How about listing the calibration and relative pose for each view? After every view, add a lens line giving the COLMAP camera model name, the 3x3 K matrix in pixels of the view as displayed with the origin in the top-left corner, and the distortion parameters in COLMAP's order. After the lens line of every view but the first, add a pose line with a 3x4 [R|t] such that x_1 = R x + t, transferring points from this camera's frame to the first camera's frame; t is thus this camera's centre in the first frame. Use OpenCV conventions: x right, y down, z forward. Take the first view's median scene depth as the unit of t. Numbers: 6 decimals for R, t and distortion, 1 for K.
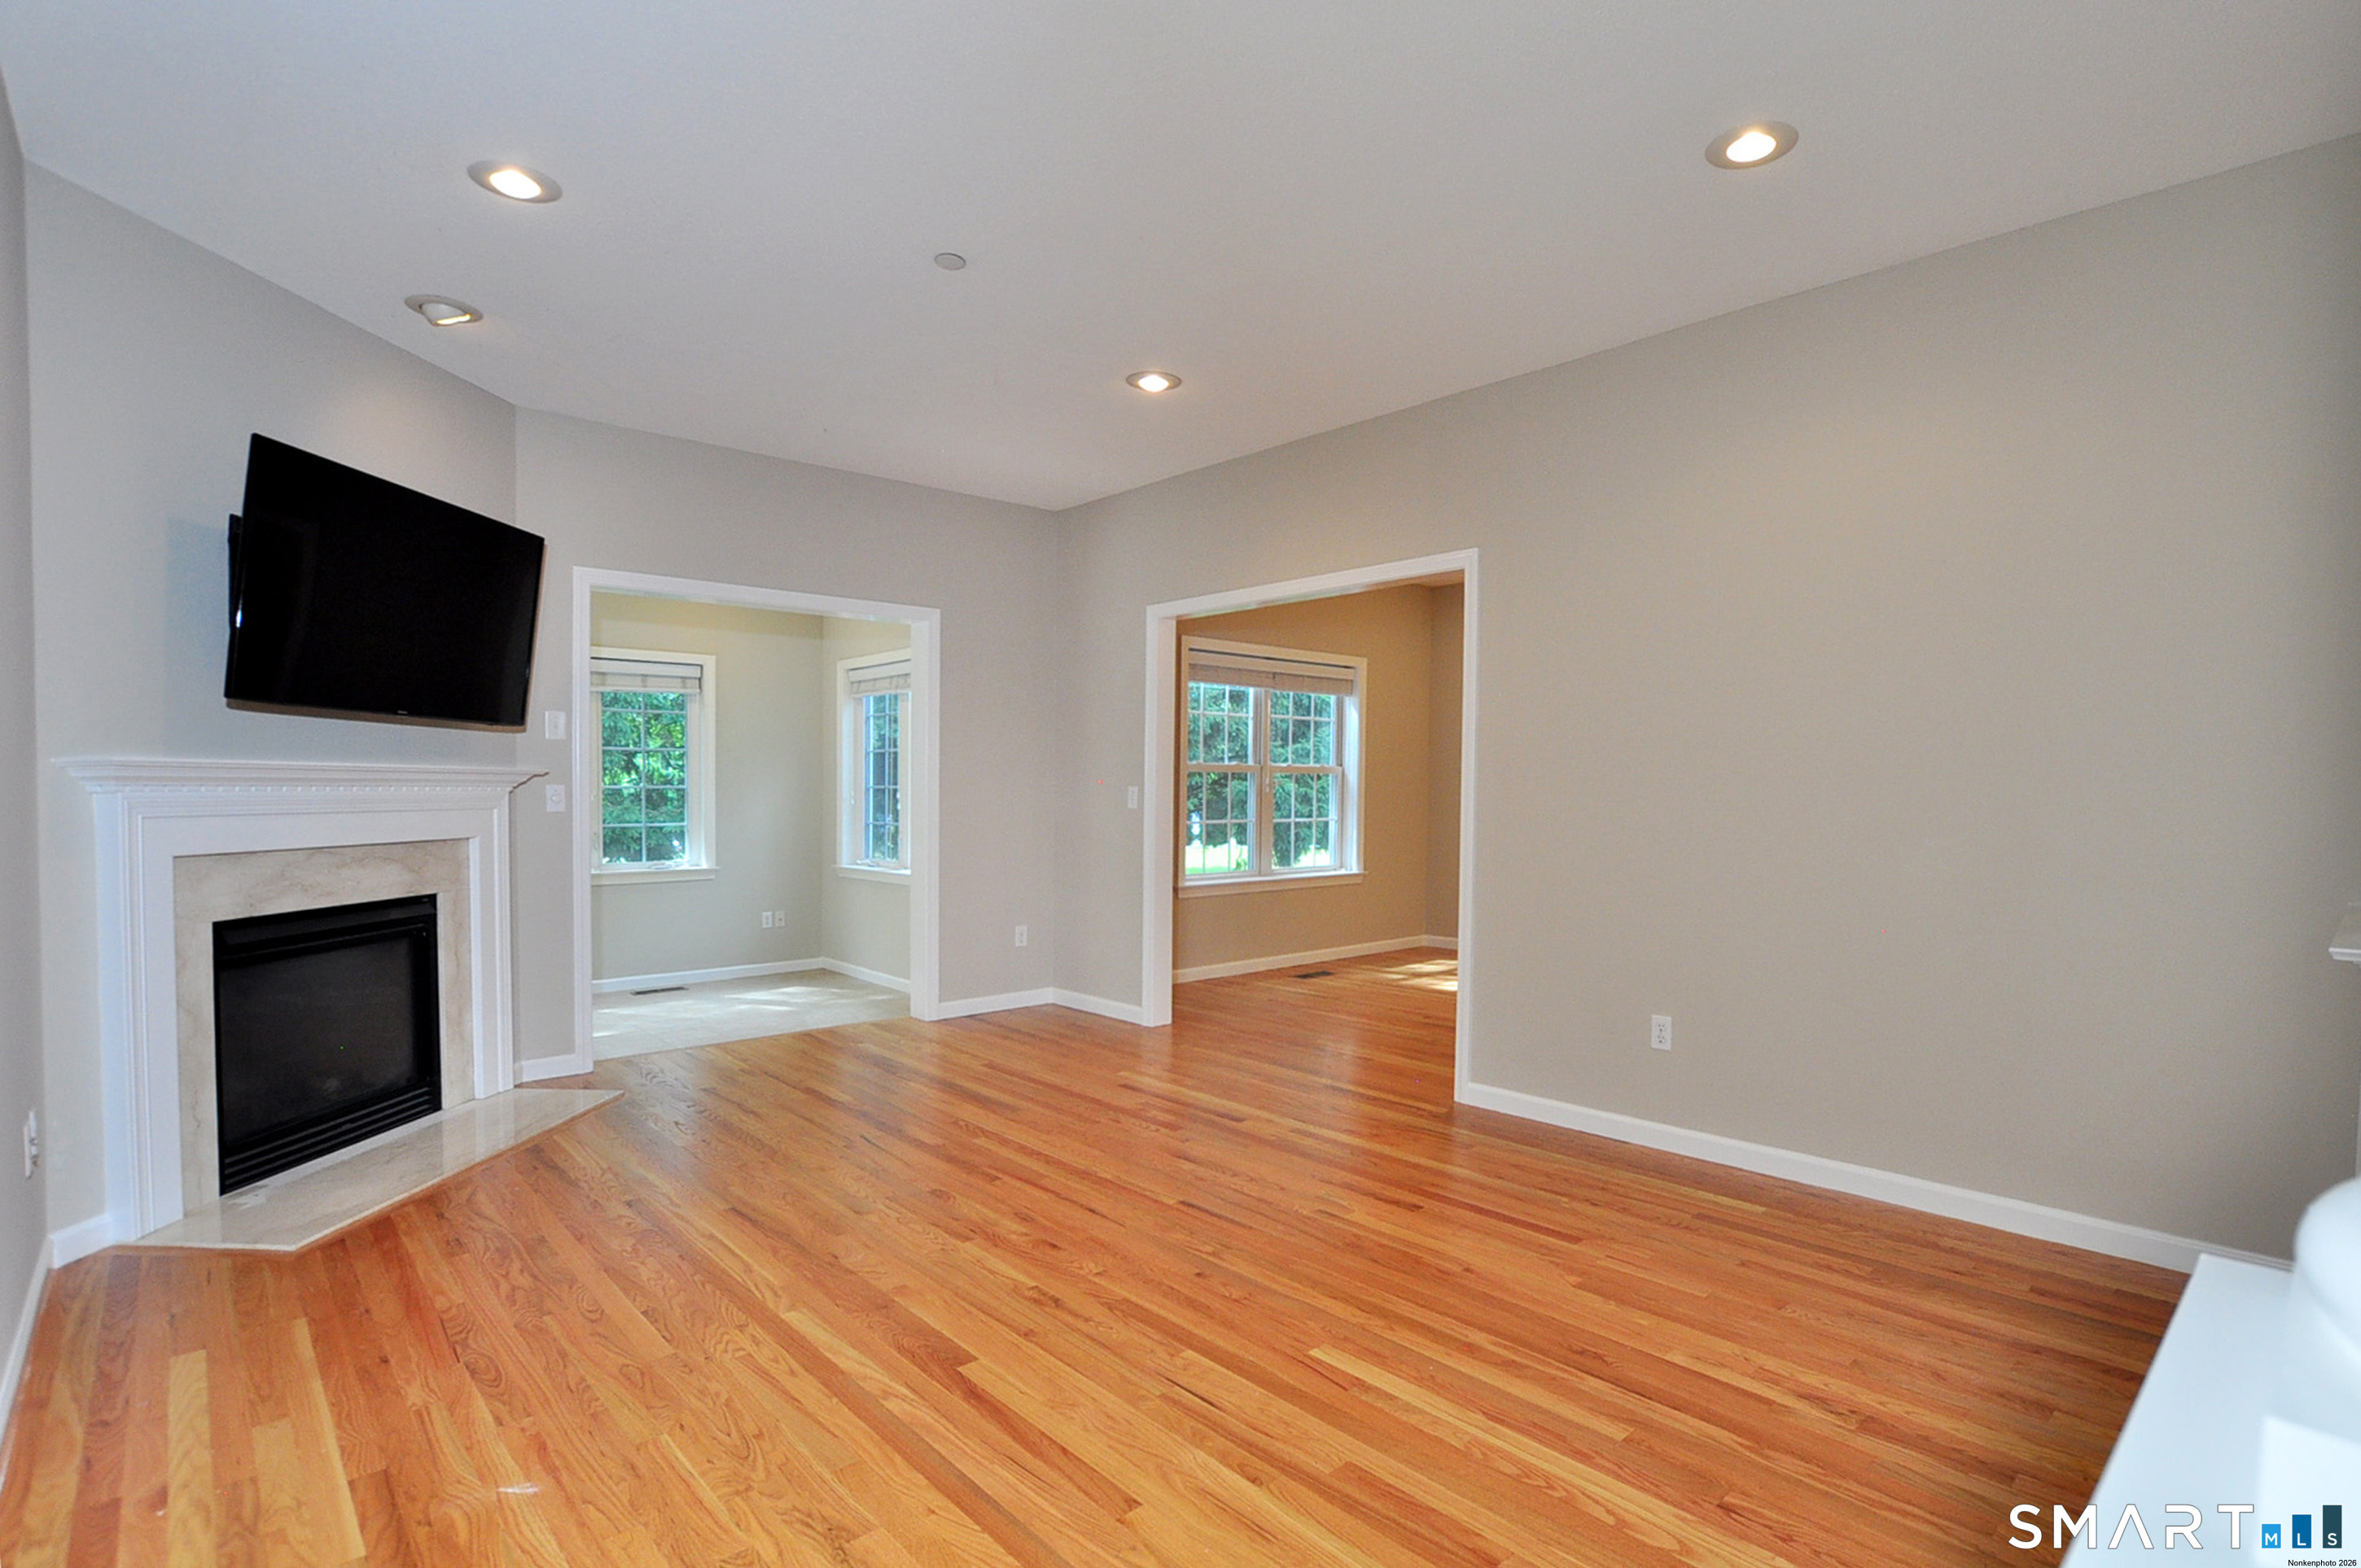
lens RADIAL K [[1114.7, 0, 1225.6], [0, 1114.7, 790.6], [0, 0, 1]] dist [0.000417, 0.000050]
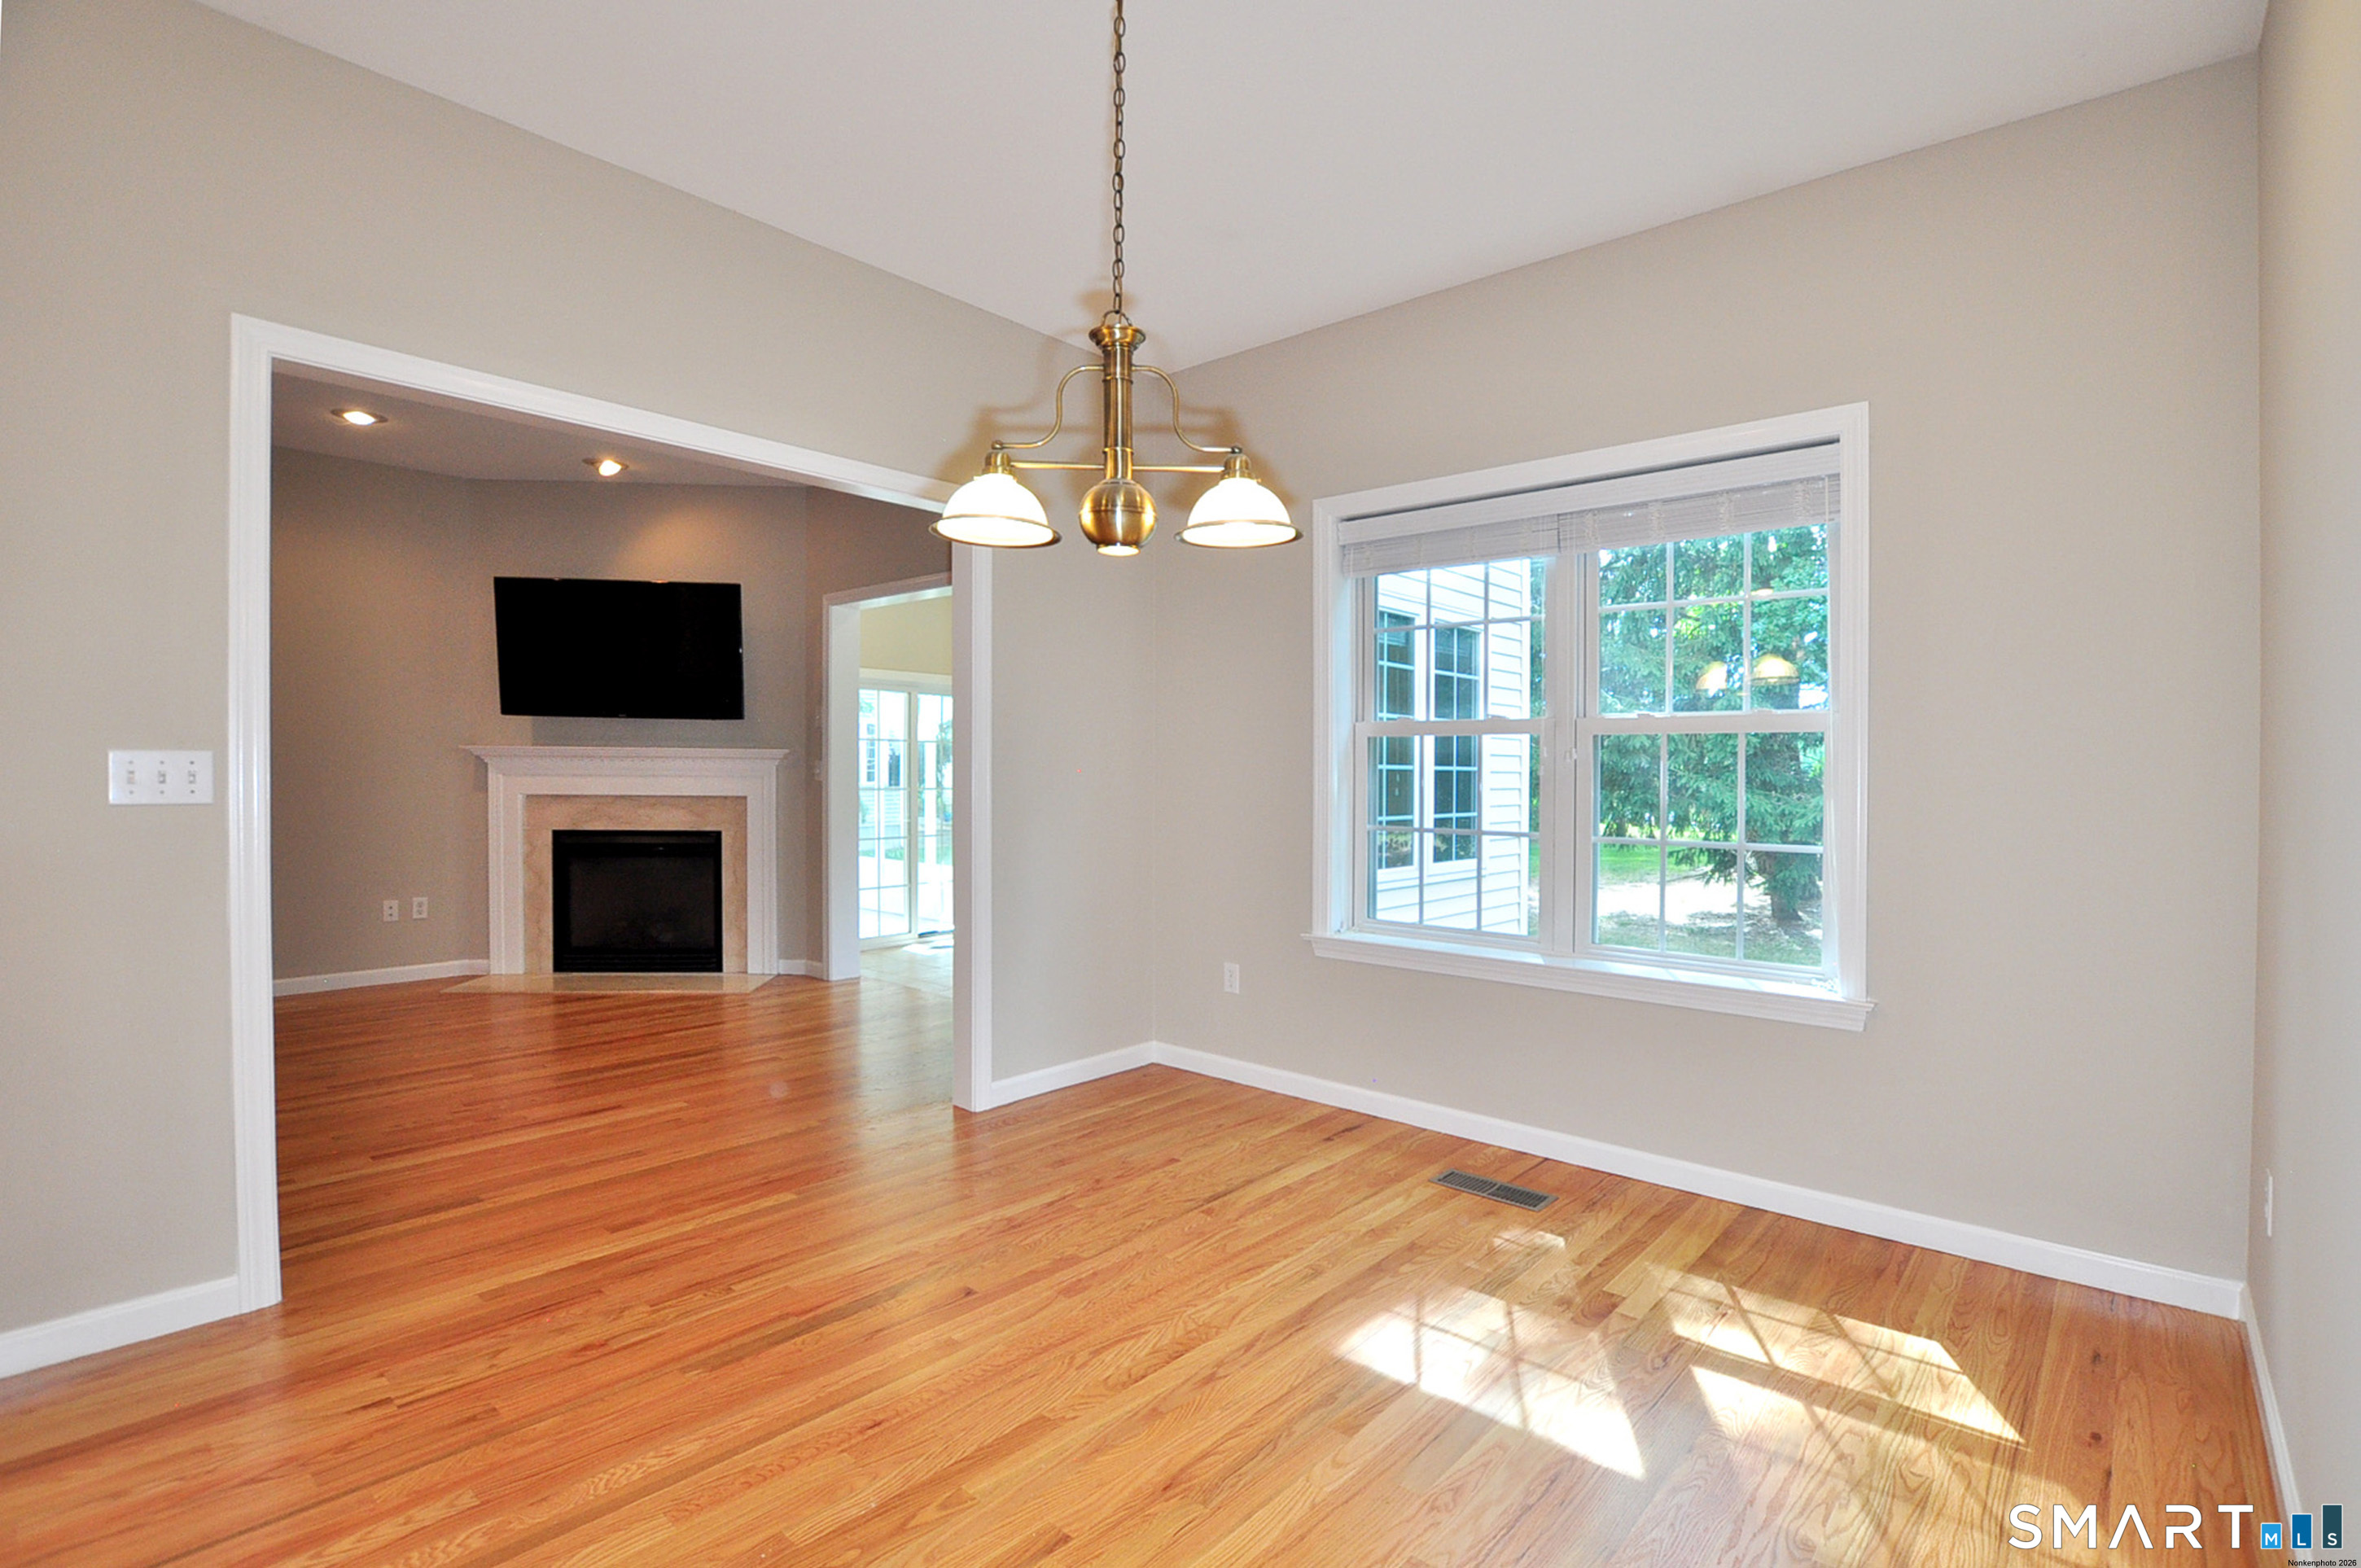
lens RADIAL K [[1114.7, 0, 1225.6], [0, 1114.7, 790.6], [0, 0, 1]] dist [0.000417, 0.000050]
pose [[0.117766, 0.017742, -0.992883, 1.119470], [-0.012282, 0.999790, 0.016408, 0.002072], [0.992965, 0.010263, 0.117960, 1.869120]]
